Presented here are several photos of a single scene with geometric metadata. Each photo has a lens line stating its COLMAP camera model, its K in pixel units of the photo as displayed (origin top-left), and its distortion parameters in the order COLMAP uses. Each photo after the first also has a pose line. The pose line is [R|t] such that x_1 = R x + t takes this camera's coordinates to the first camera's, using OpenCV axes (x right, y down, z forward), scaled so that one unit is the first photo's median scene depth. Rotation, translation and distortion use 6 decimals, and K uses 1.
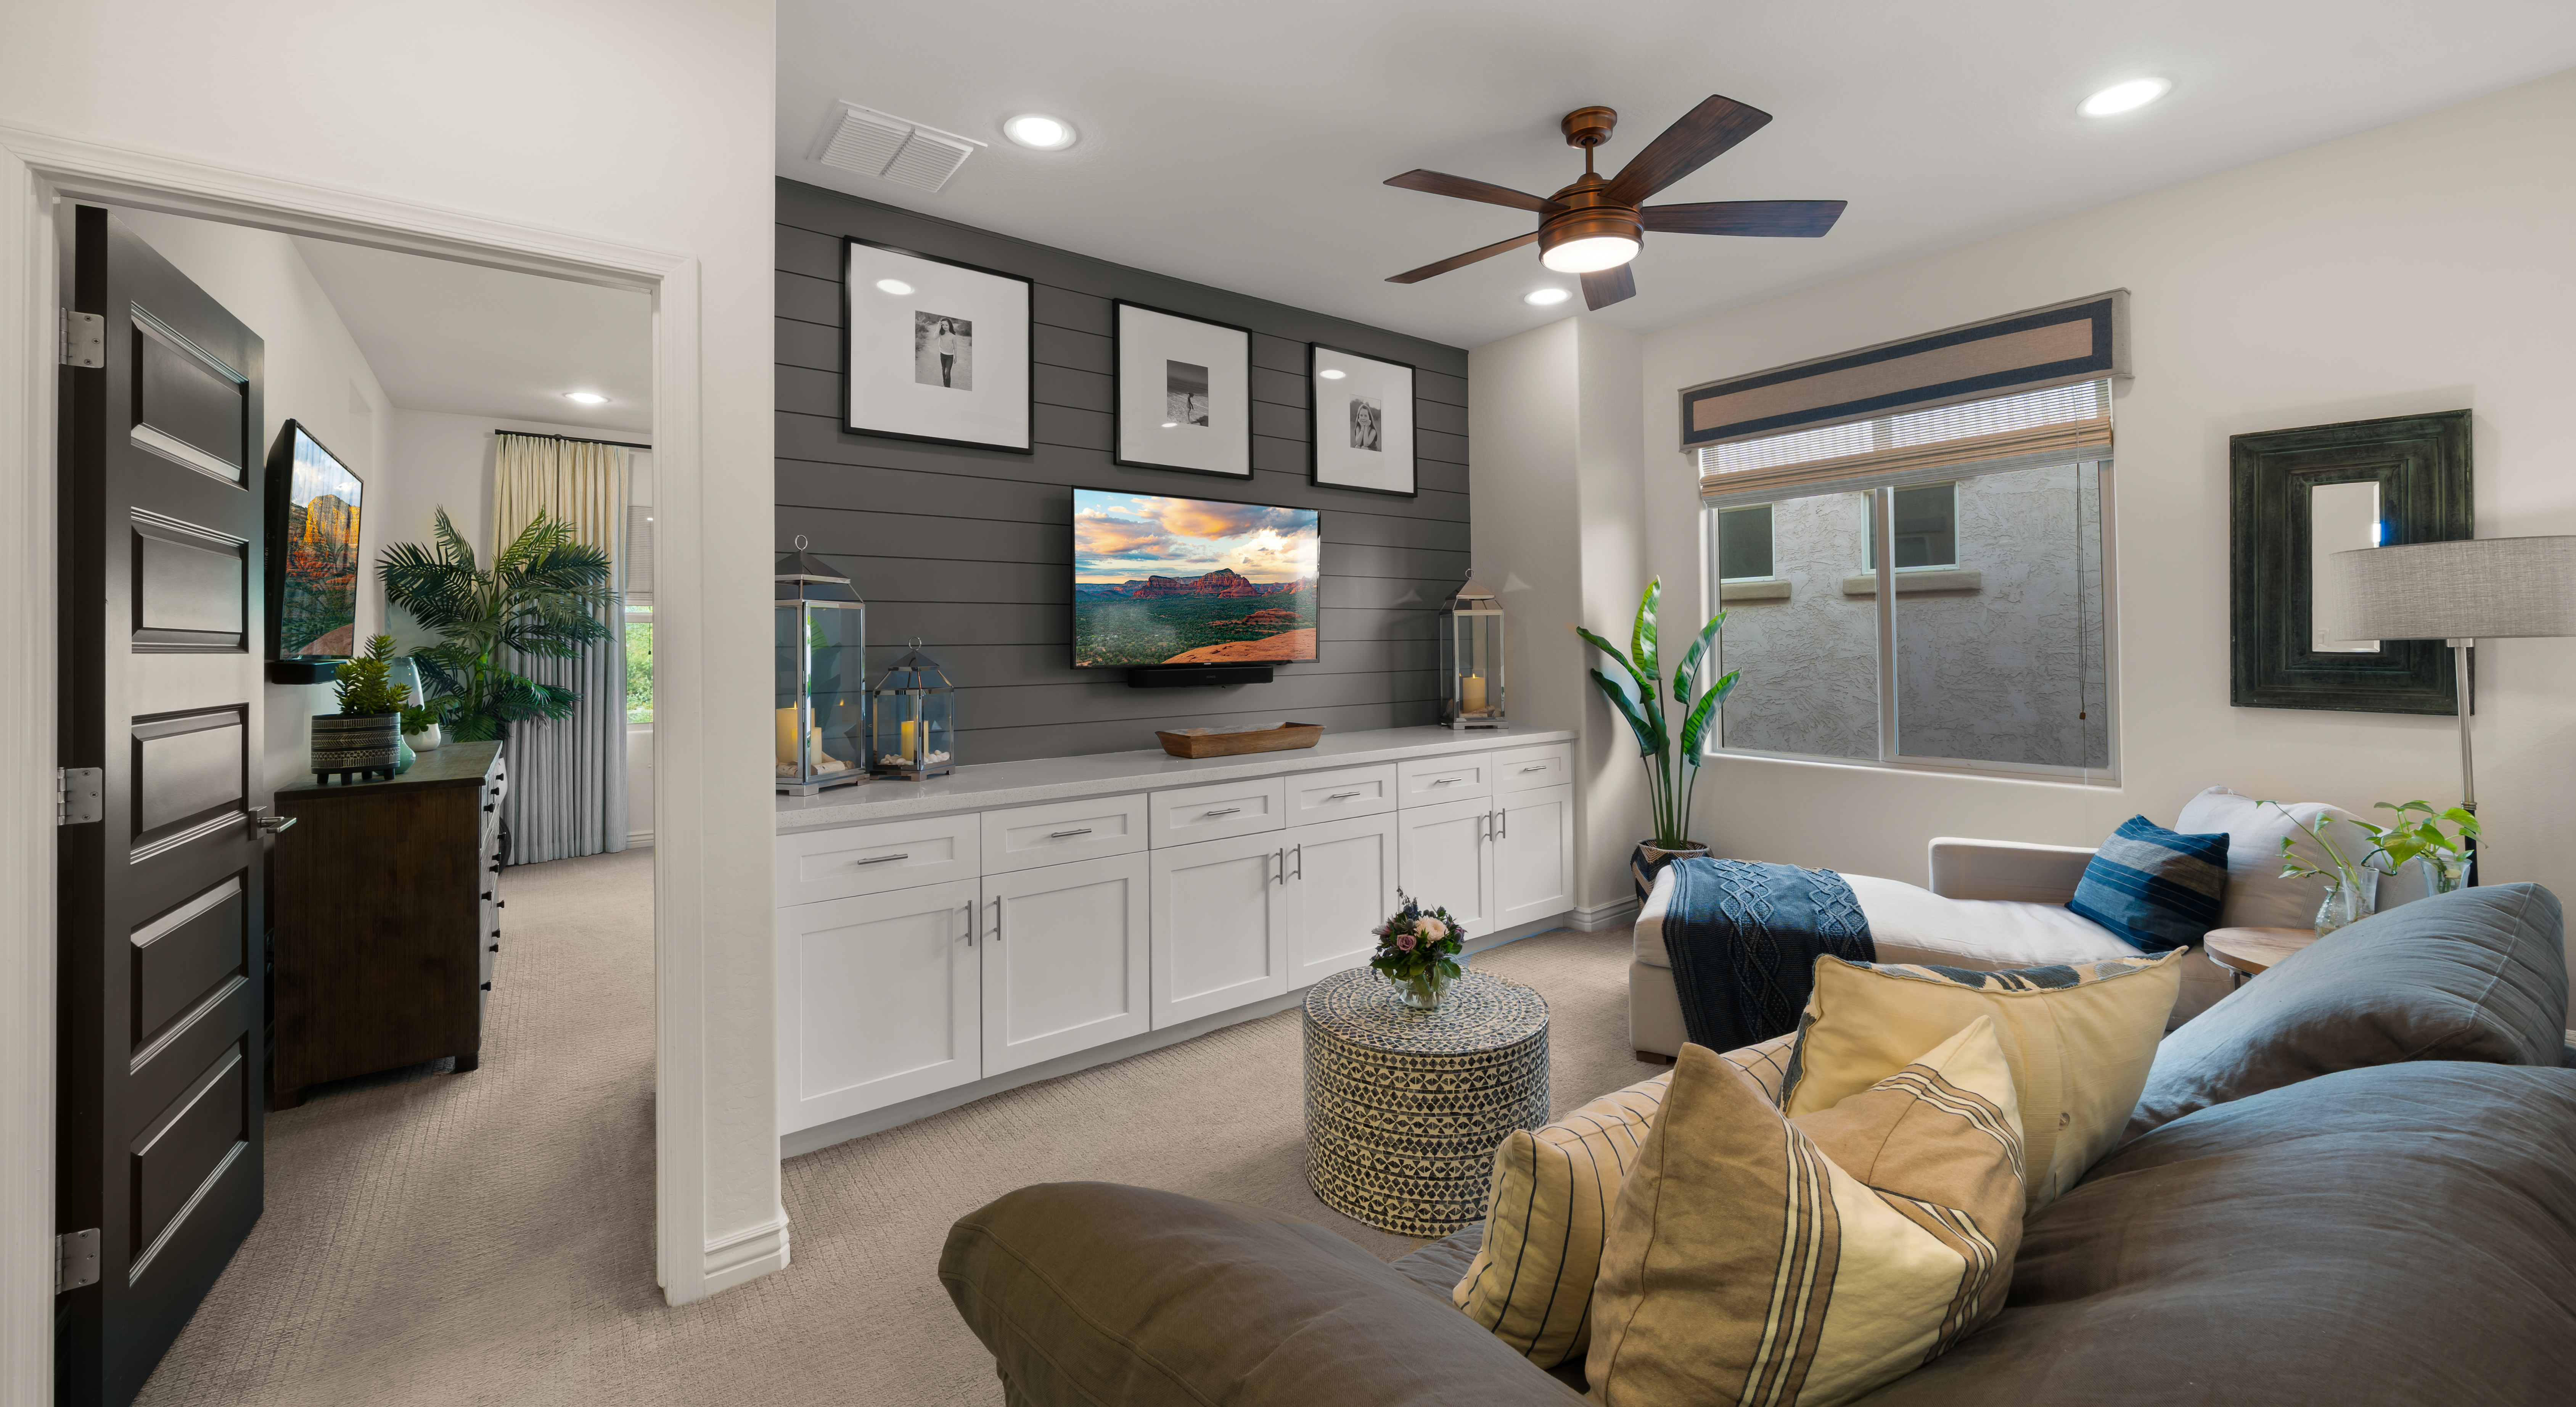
lens RADIAL K [[976.0, 0, 1294.6], [0, 976.0, 628.0], [0, 0, 1]] dist [-0.000746, 0.000018]
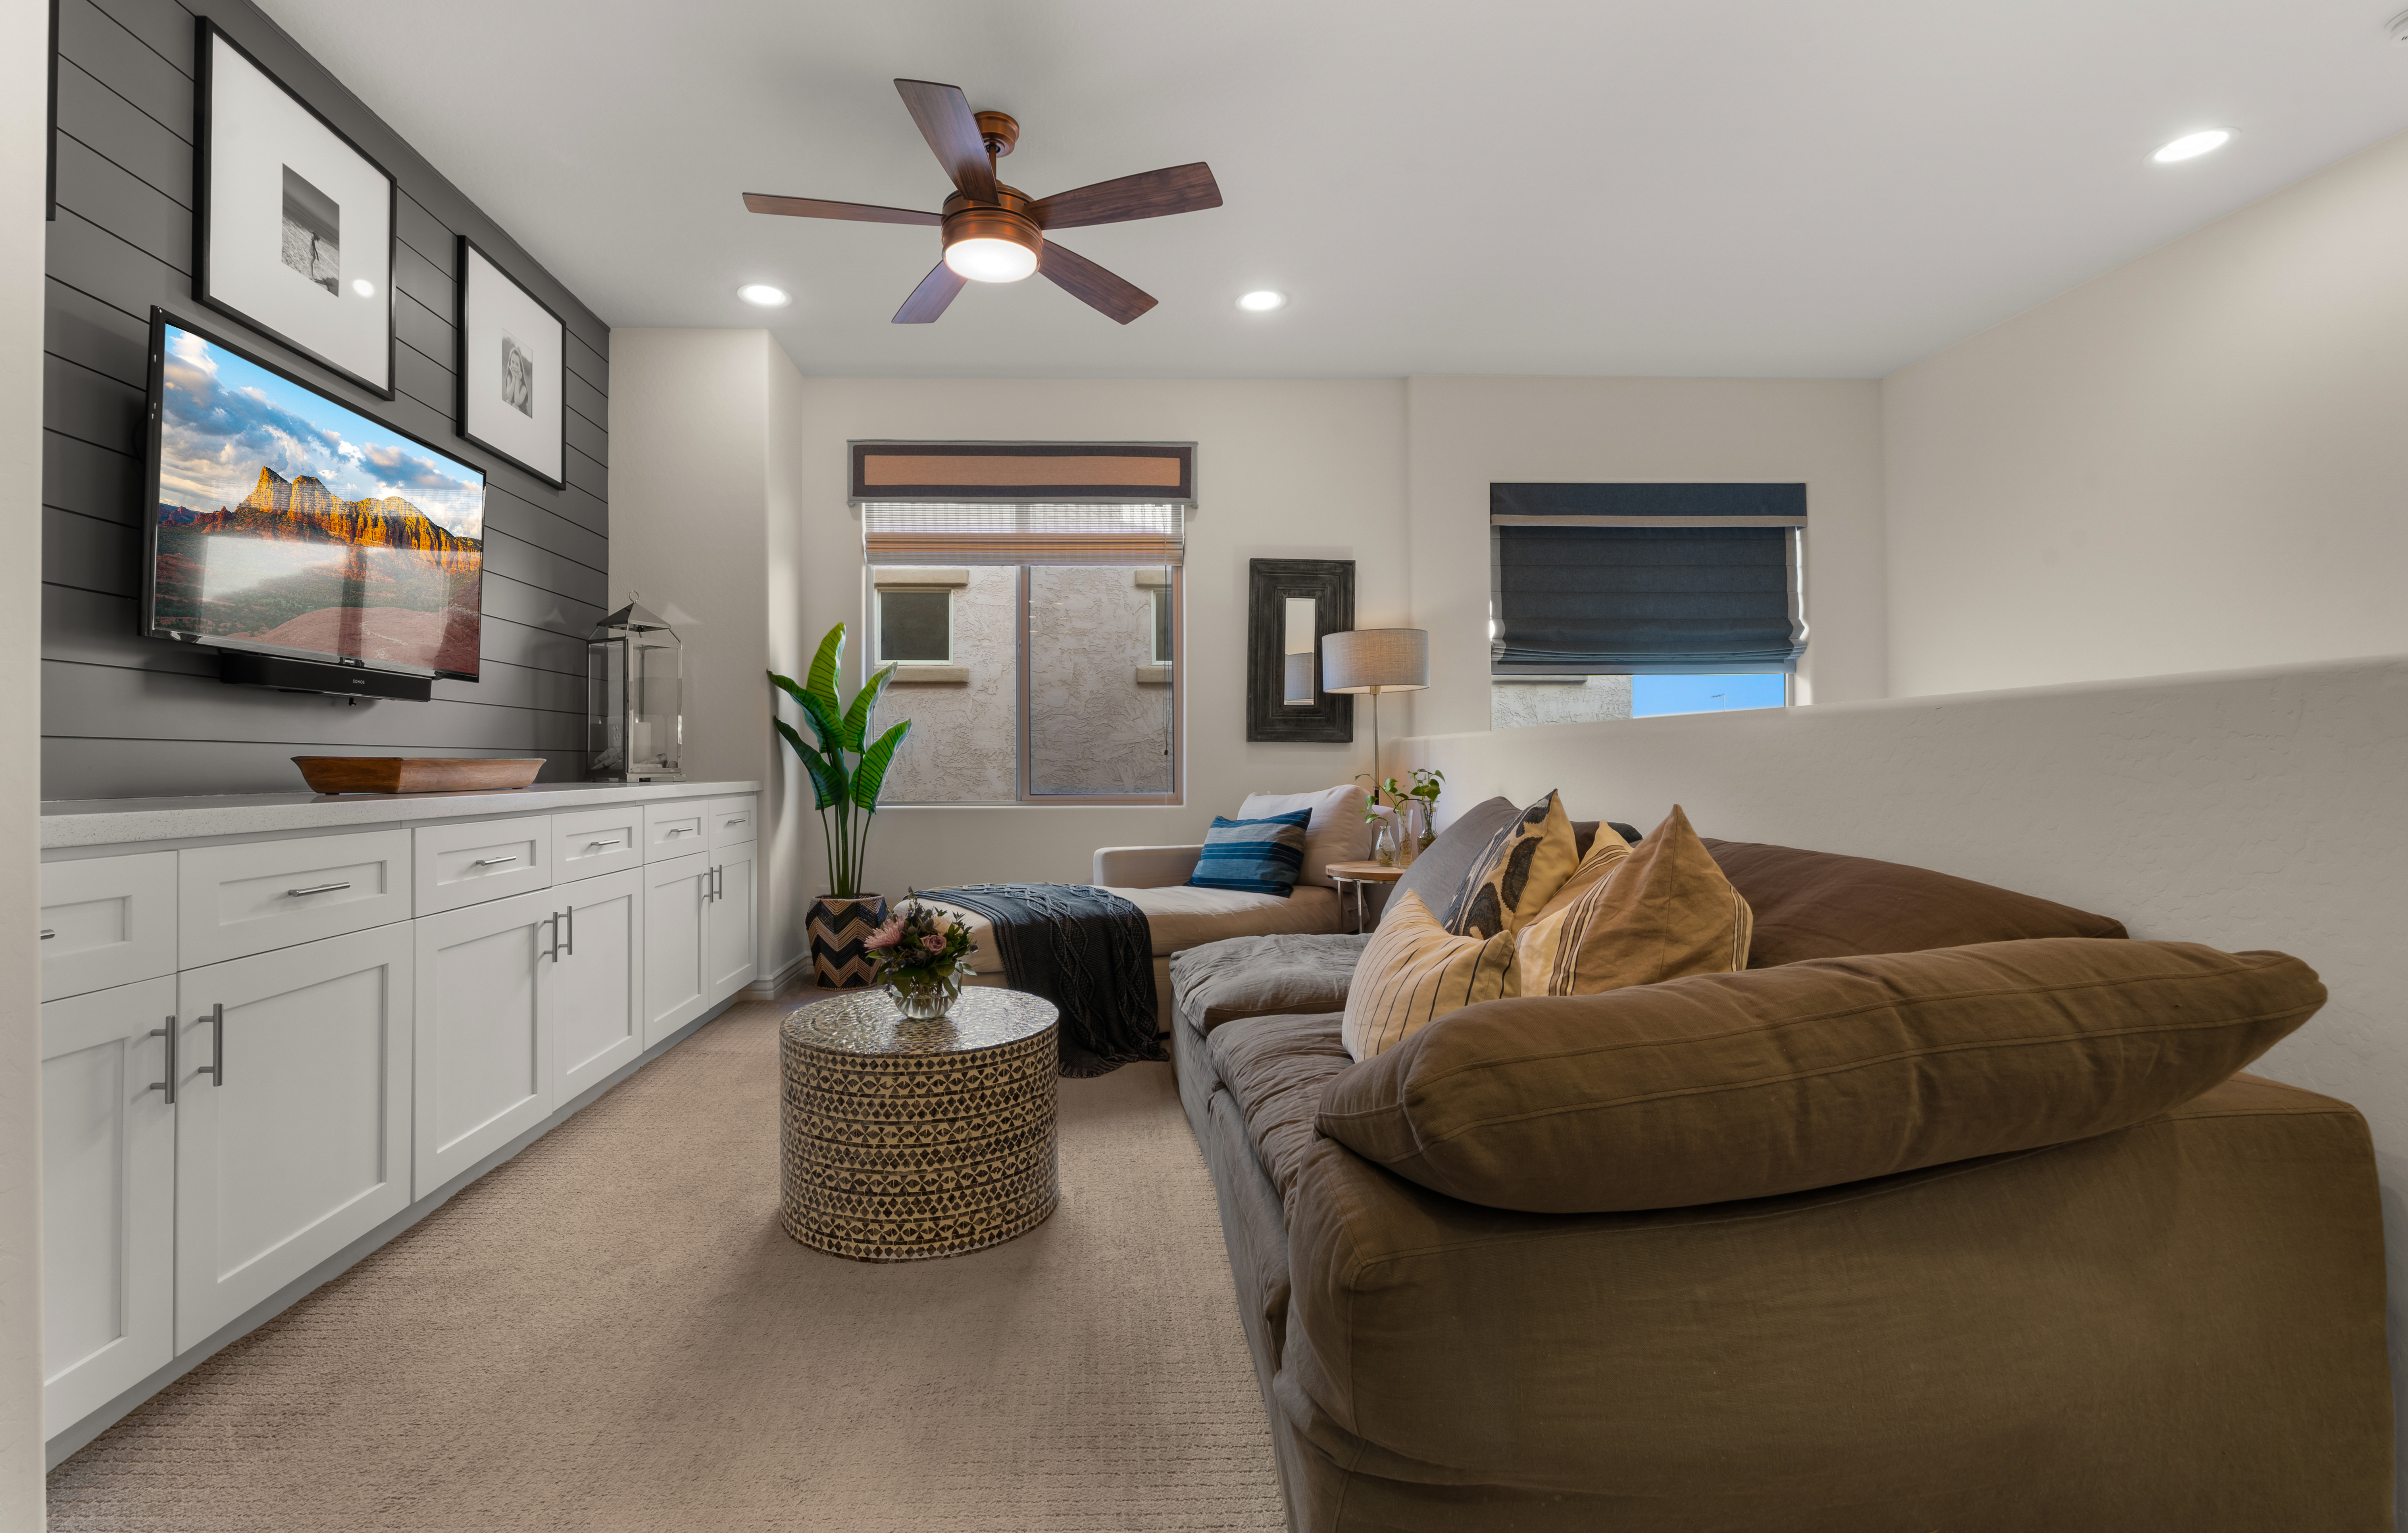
lens RADIAL K [[1031.0, 0, 1104.6], [0, 1031.0, 754.7], [0, 0, 1]] dist [-0.004535, -0.000380]
pose [[0.595932, 0.018983, 0.802811, -0.362068], [-0.017357, 0.999791, -0.010756, 0.104284], [-0.802848, -0.007524, 0.596137, 0.210062]]
